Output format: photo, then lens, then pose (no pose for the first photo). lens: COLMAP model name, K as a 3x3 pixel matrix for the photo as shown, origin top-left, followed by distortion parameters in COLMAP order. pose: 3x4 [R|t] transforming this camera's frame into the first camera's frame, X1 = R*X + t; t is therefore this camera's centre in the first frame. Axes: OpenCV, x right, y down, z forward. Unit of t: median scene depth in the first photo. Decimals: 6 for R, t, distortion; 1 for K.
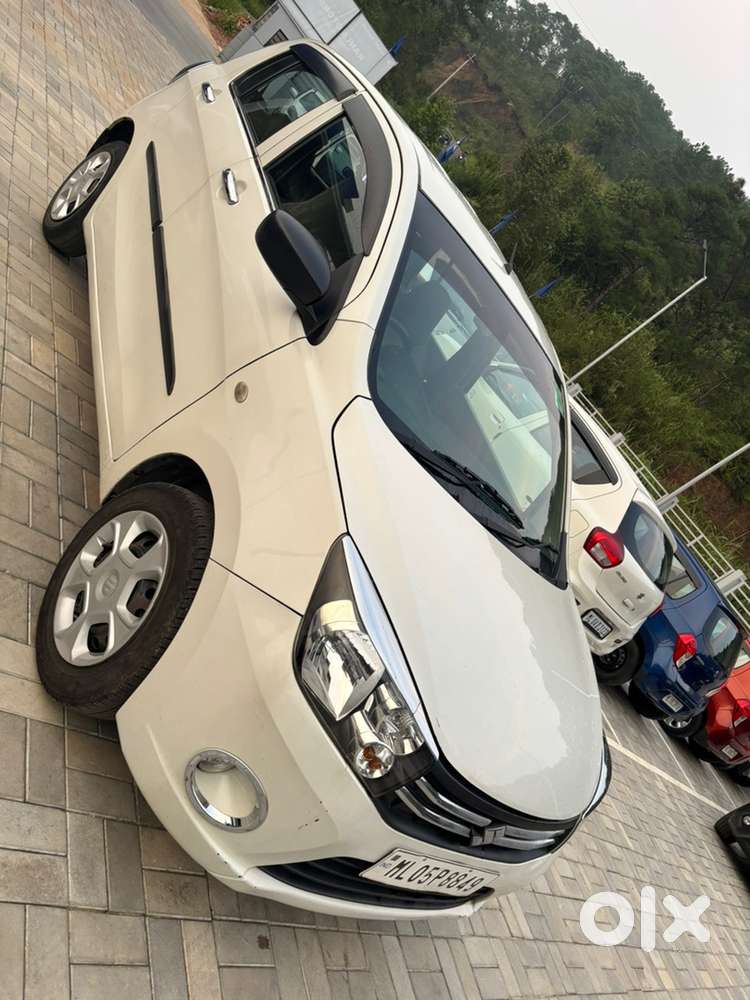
lens RADIAL K [[764.7, 0, 381.8], [0, 764.7, 501.6], [0, 0, 1]] dist [0.027248, -0.033270]
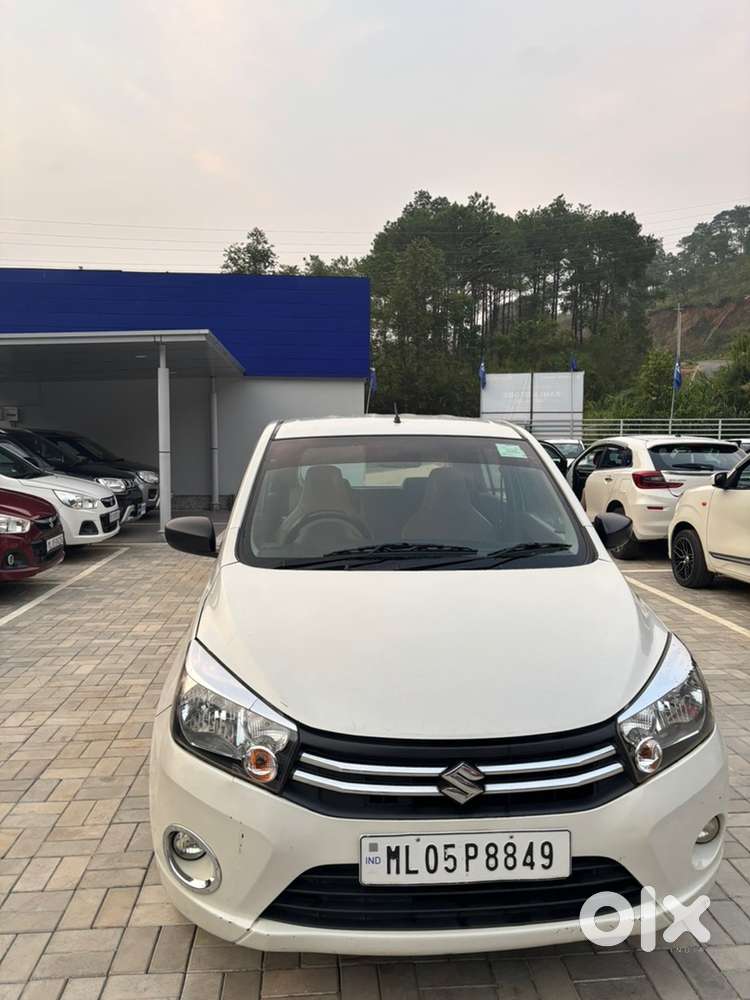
lens RADIAL K [[764.7, 0, 381.8], [0, 764.7, 501.6], [0, 0, 1]] dist [0.027248, -0.033270]
pose [[0.578323, -0.747226, -0.327409, 0.645639], [0.484875, 0.637583, -0.598653, 0.722106], [0.656079, 0.187462, 0.731039, 0.158197]]
